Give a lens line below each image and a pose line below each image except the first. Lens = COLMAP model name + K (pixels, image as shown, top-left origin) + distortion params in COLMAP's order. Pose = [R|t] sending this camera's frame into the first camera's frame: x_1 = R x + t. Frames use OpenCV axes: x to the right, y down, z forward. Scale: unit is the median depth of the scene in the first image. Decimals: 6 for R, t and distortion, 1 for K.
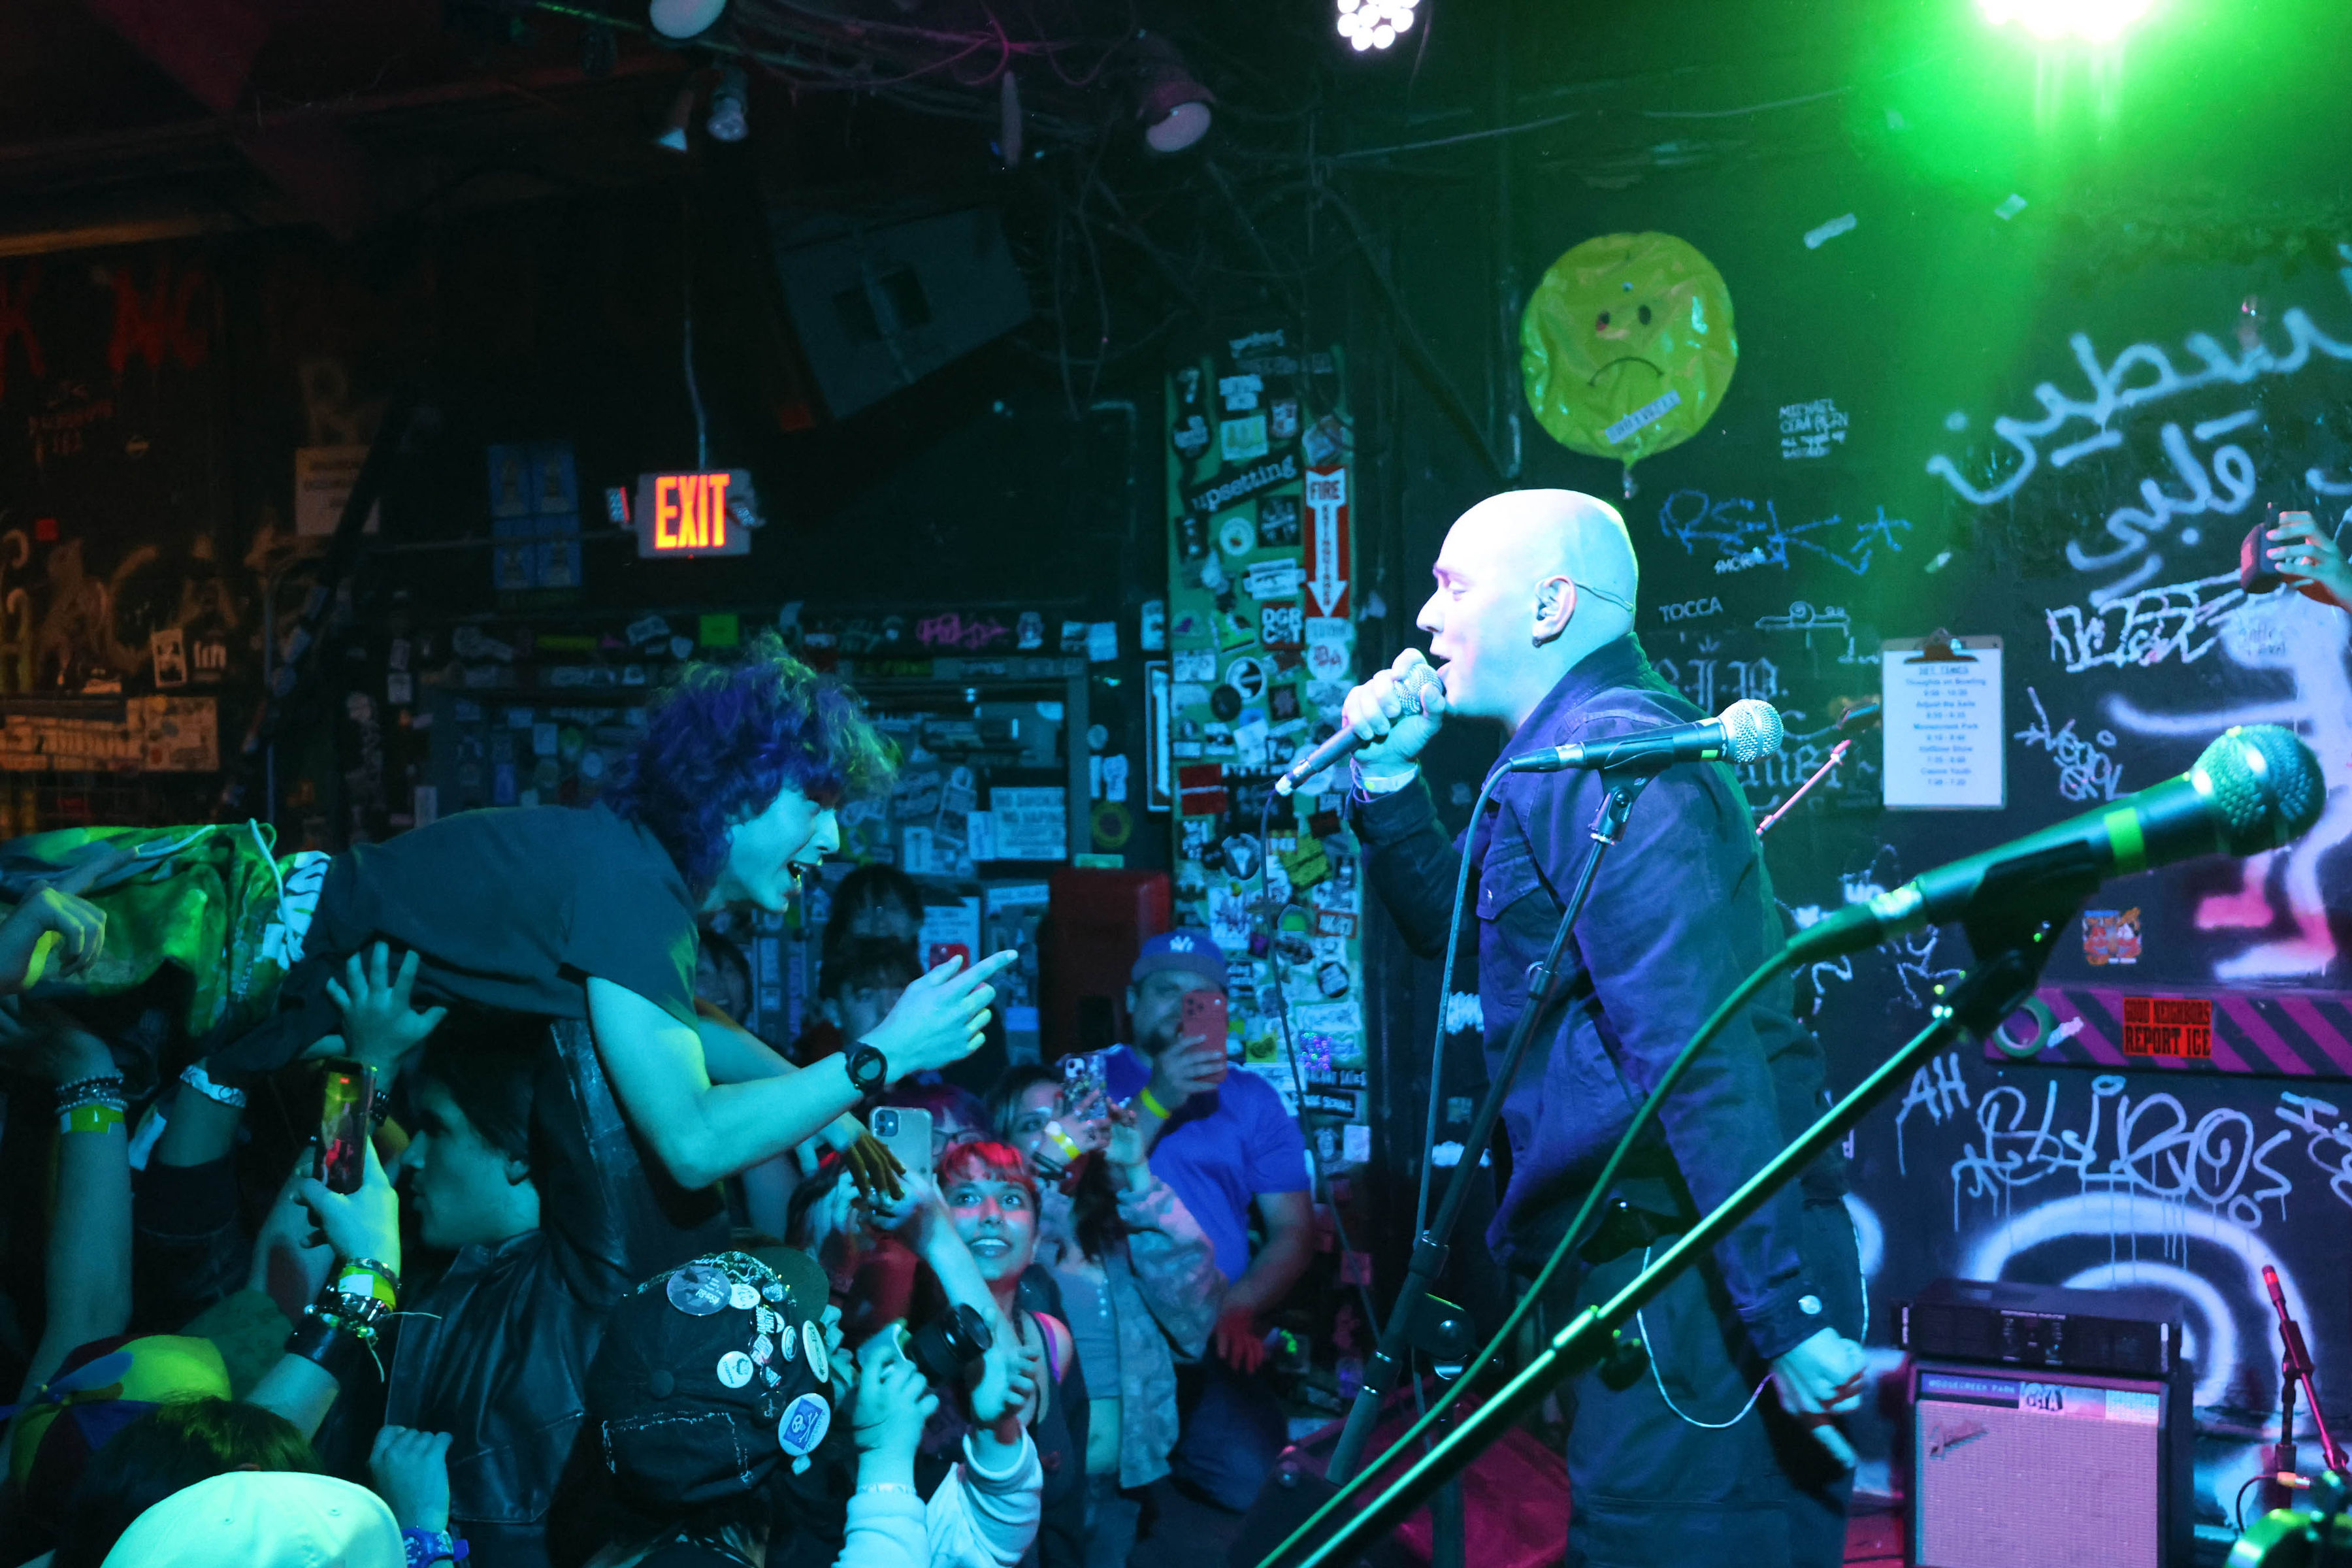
lens RADIAL K [[3209.0, 0, 1176.0], [0, 3209.0, 784.0], [0, 0, 1]] dist [-0.019049, 0.045589]
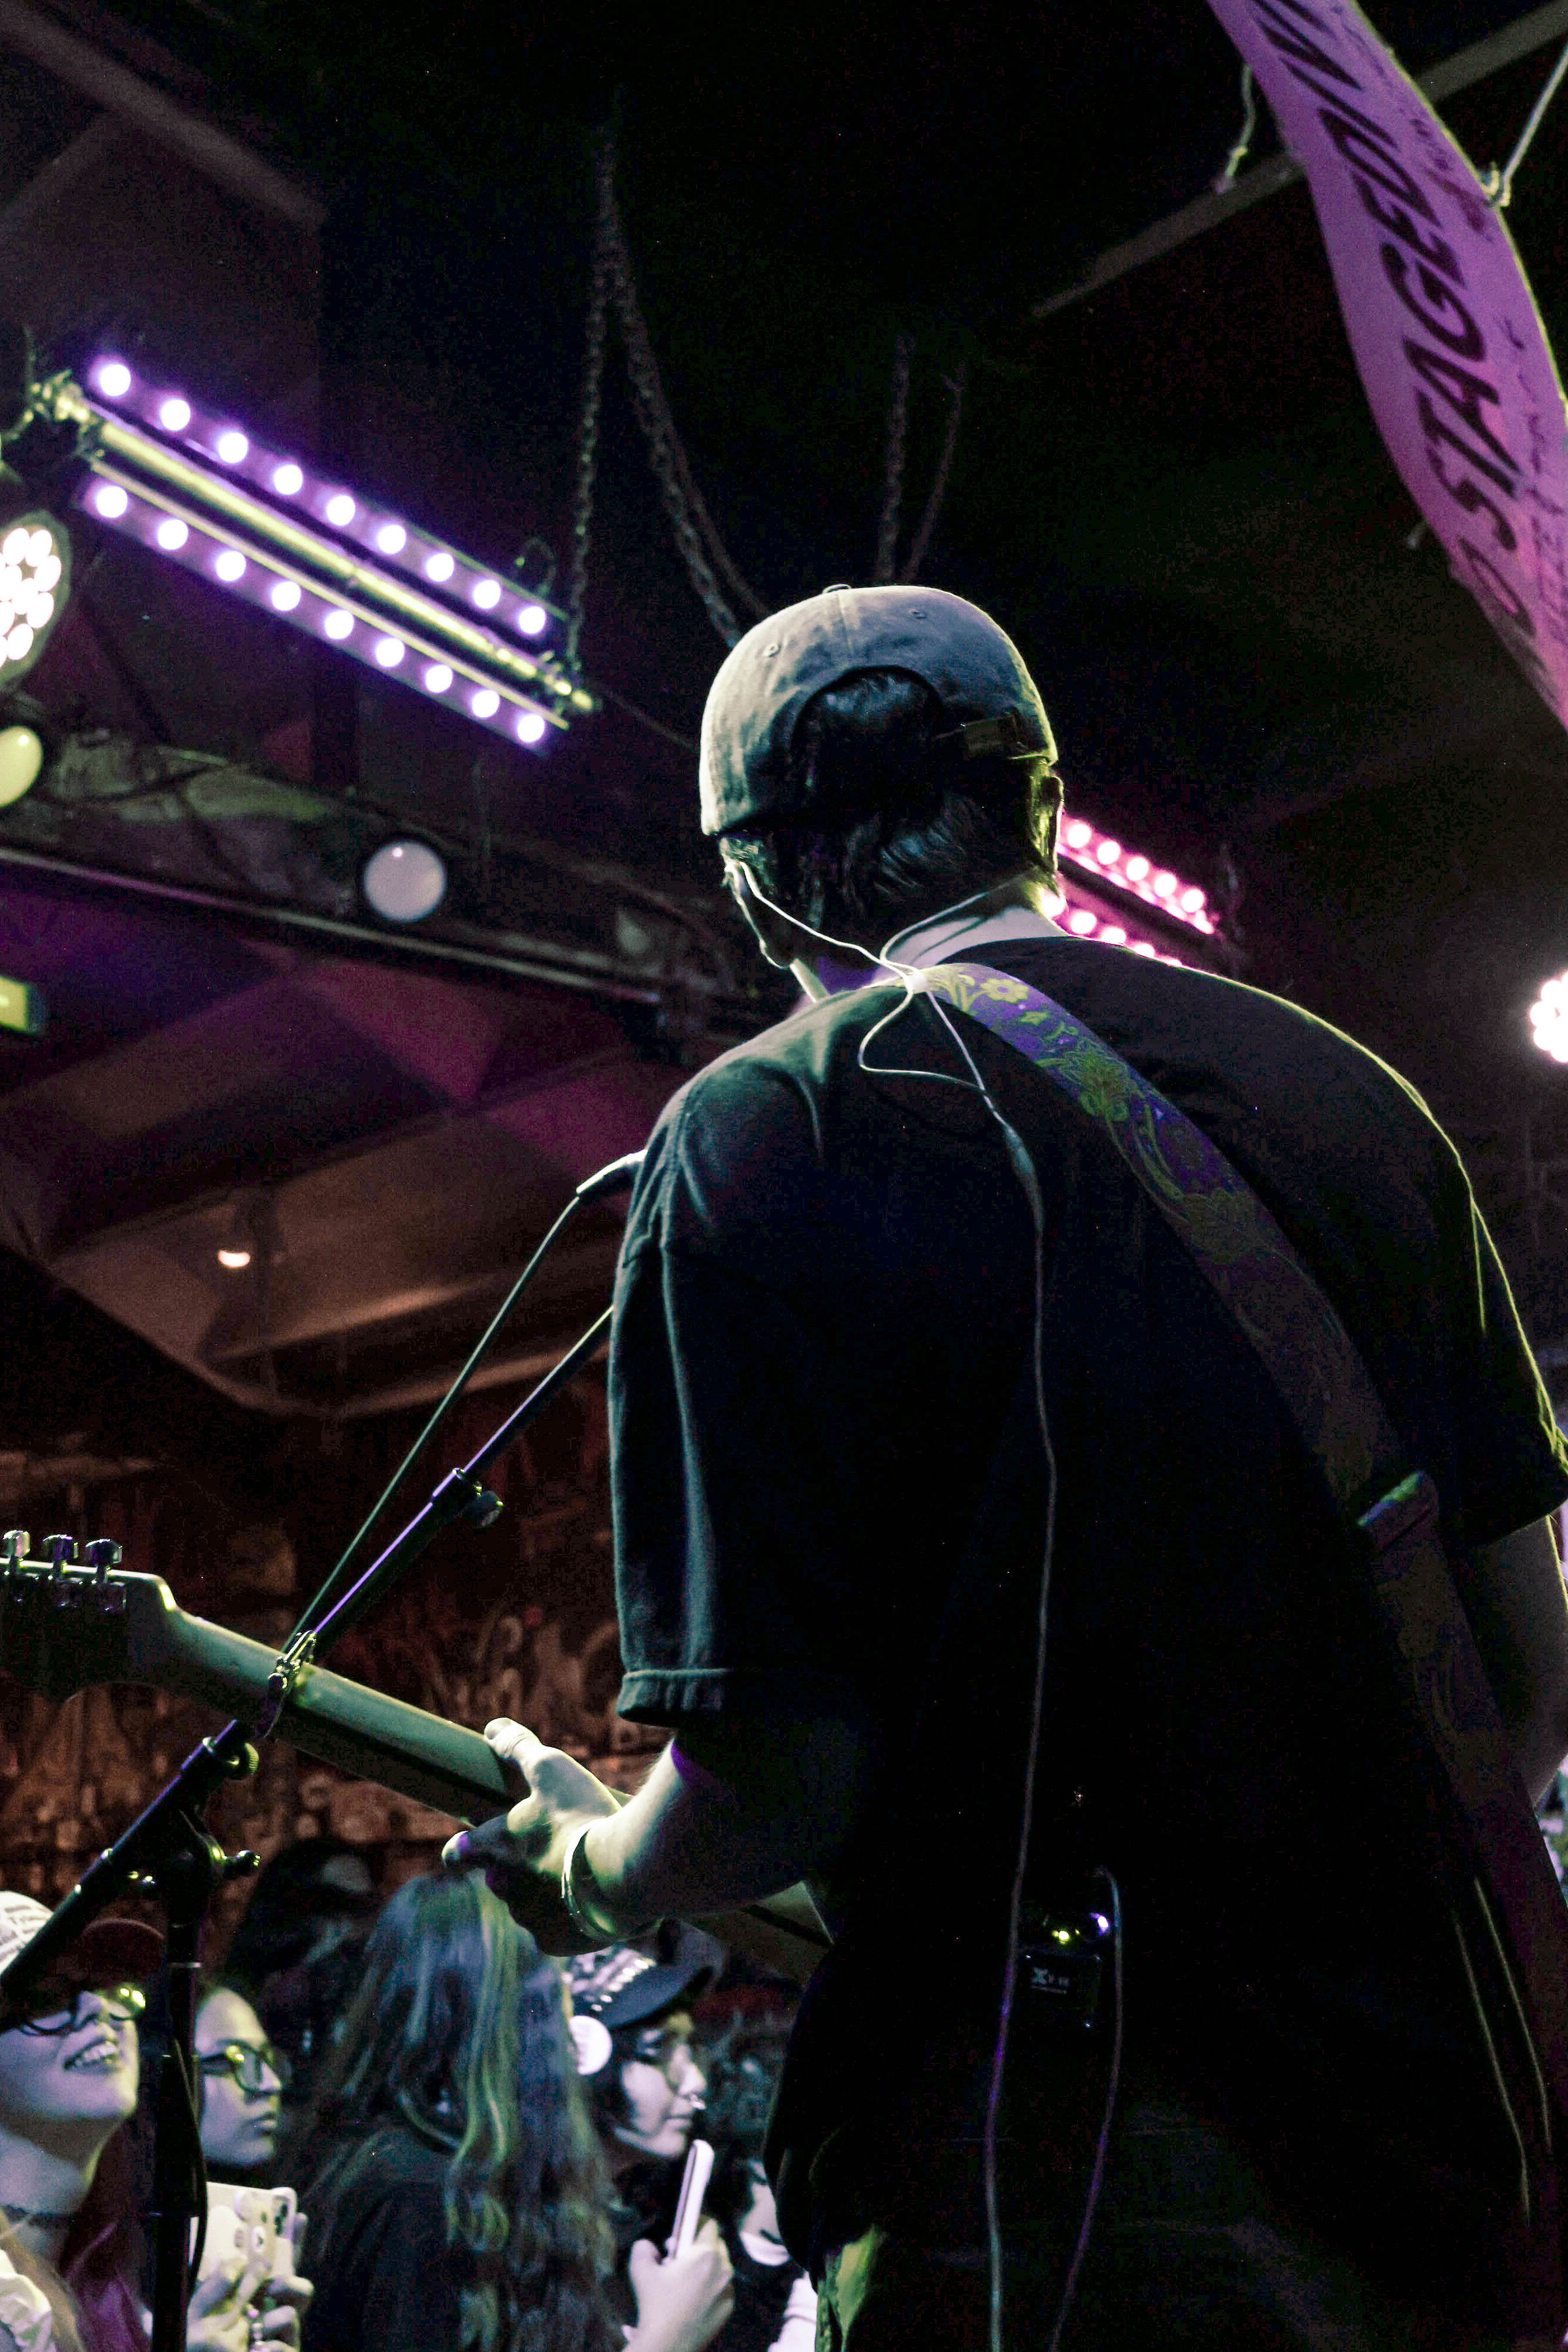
lens RADIAL K [[3209.0, 0, 784.0], [0, 3209.0, 1176.0], [0, 0, 1]] dist [-0.019049, 0.045589]
pose [[0.941145, -0.078857, -0.328677, 0.144257], [-0.009496, 0.965851, -0.258923, 0.079268], [0.337871, 0.246805, 0.908257, -0.046621]]
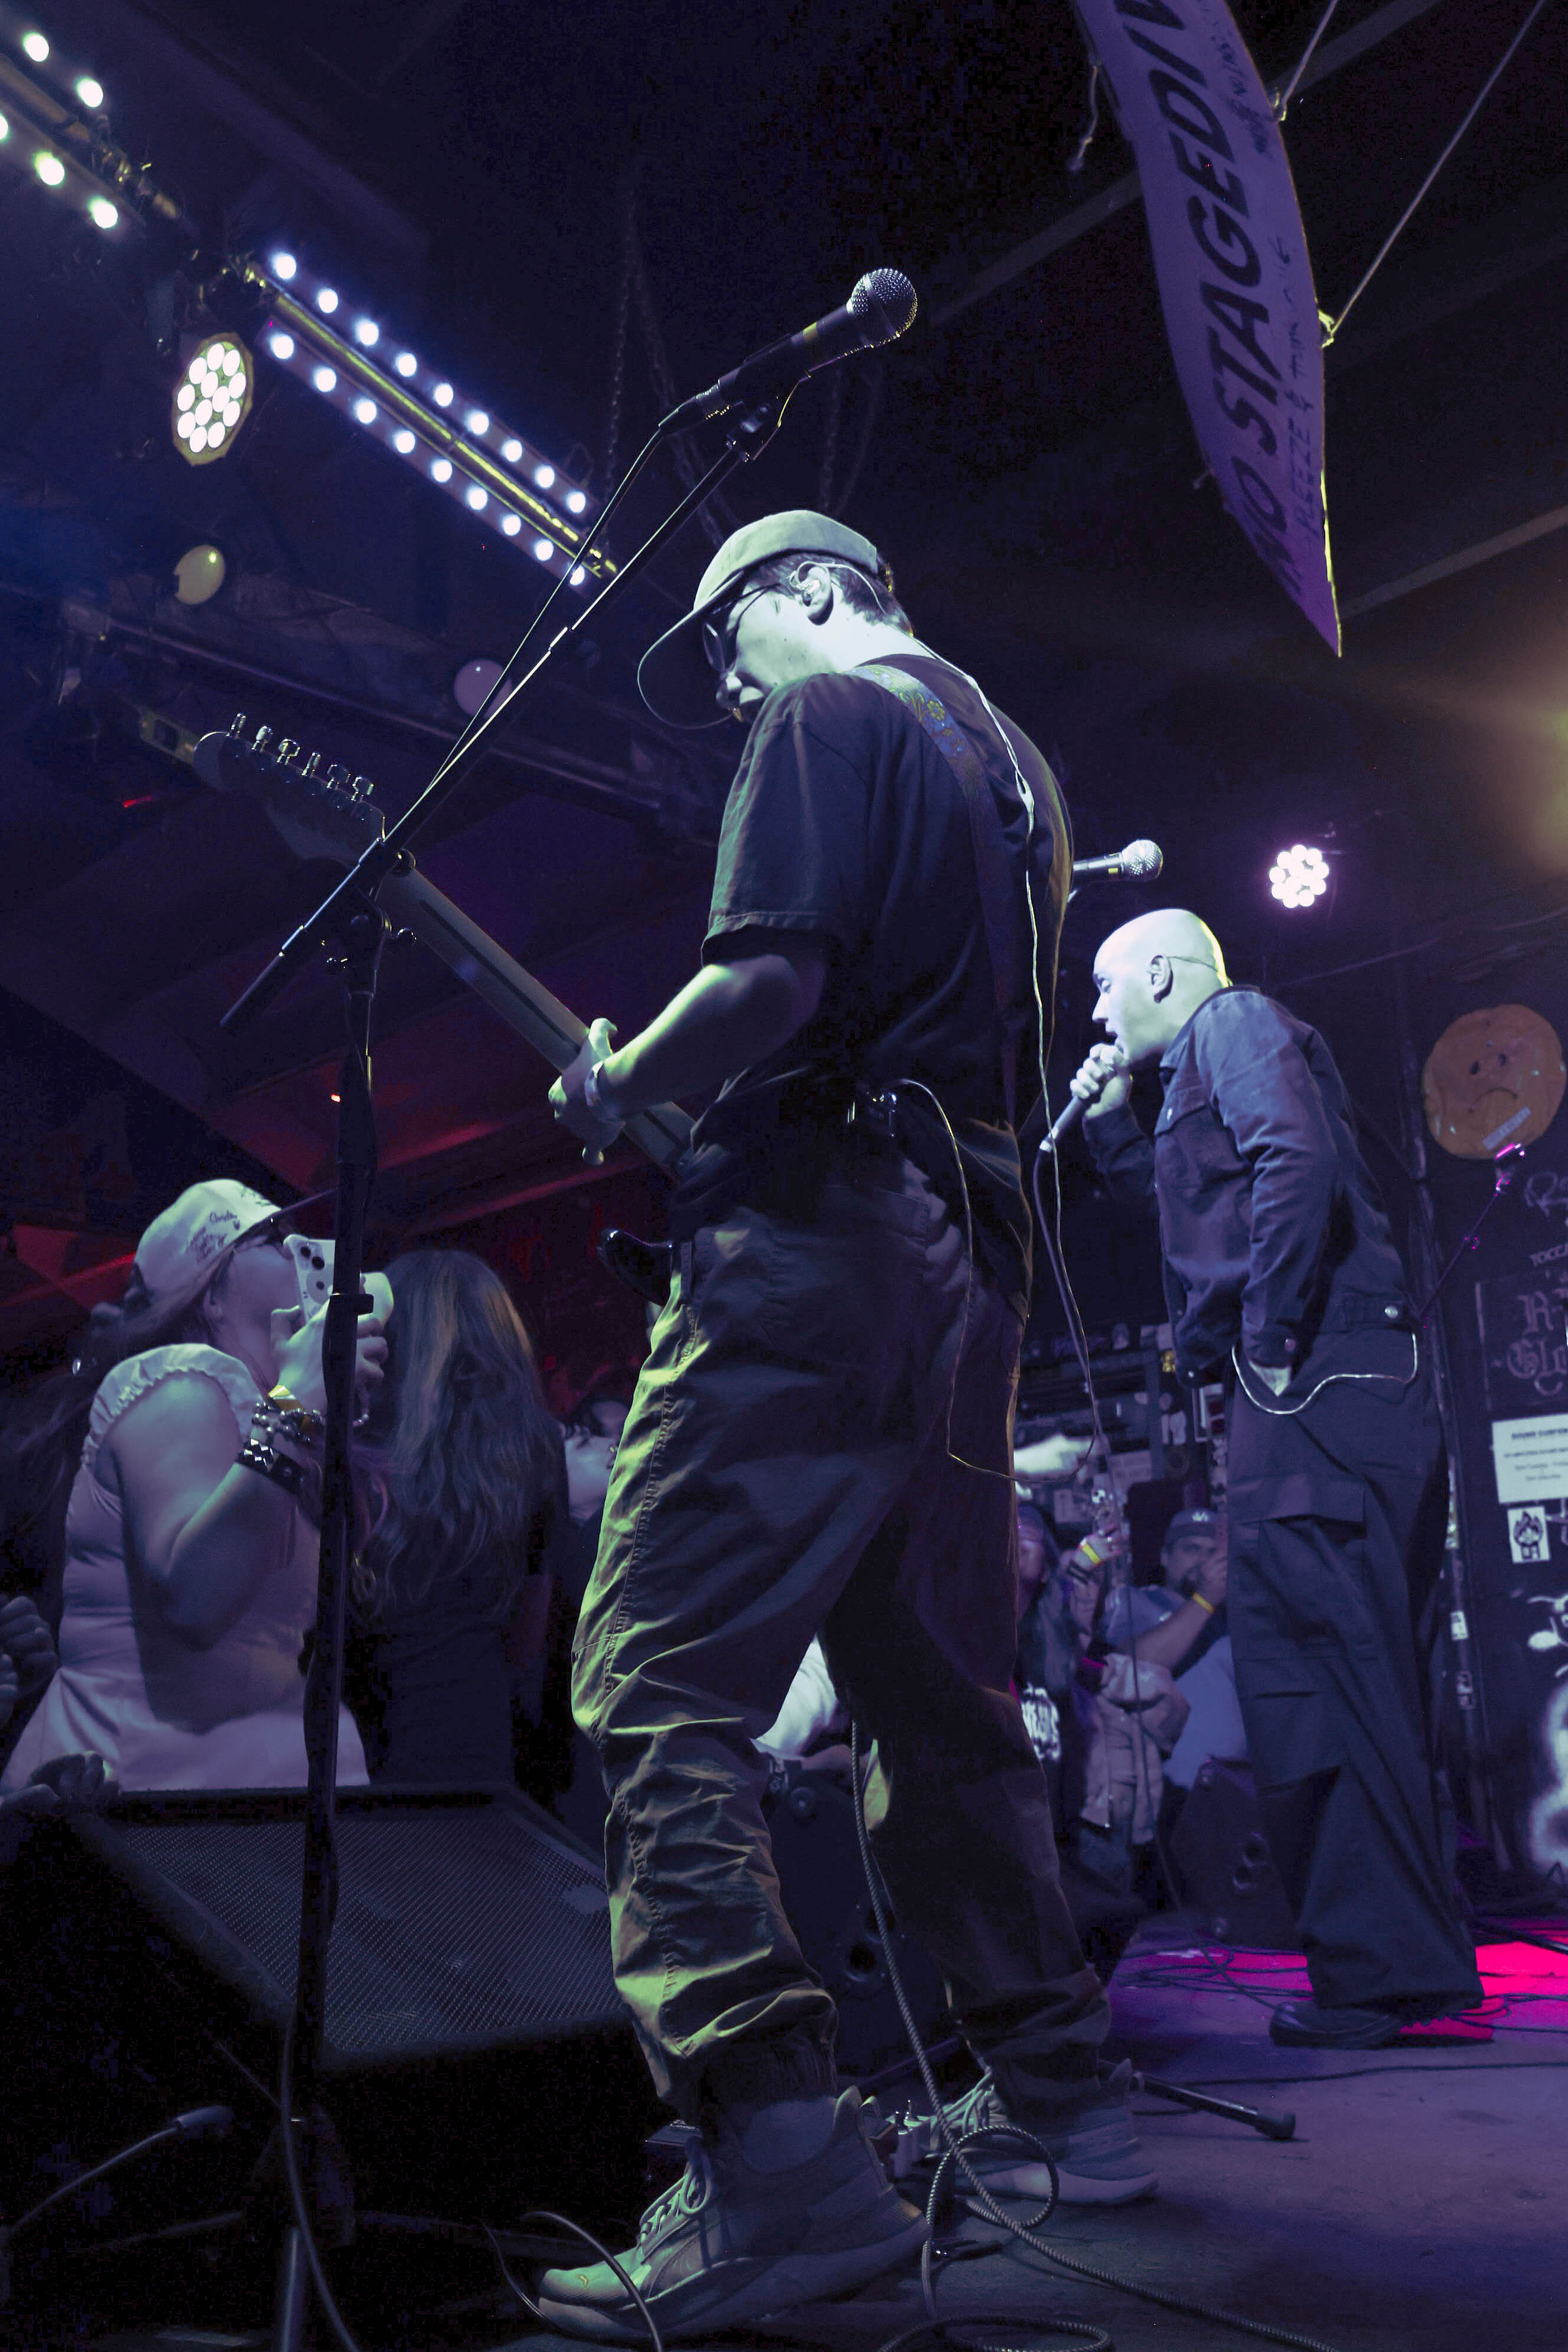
lens RADIAL K [[2250.6, 0, 784.0], [0, 2250.6, 1176.0], [0, 0, 1]] dist [-0.000444, 0.004295]
pose [[0.951887, -0.072236, -0.297813, 0.122882], [-0.011616, 0.962617, -0.270616, 0.166065], [0.306228, 0.261055, 0.915464, -0.017146]]
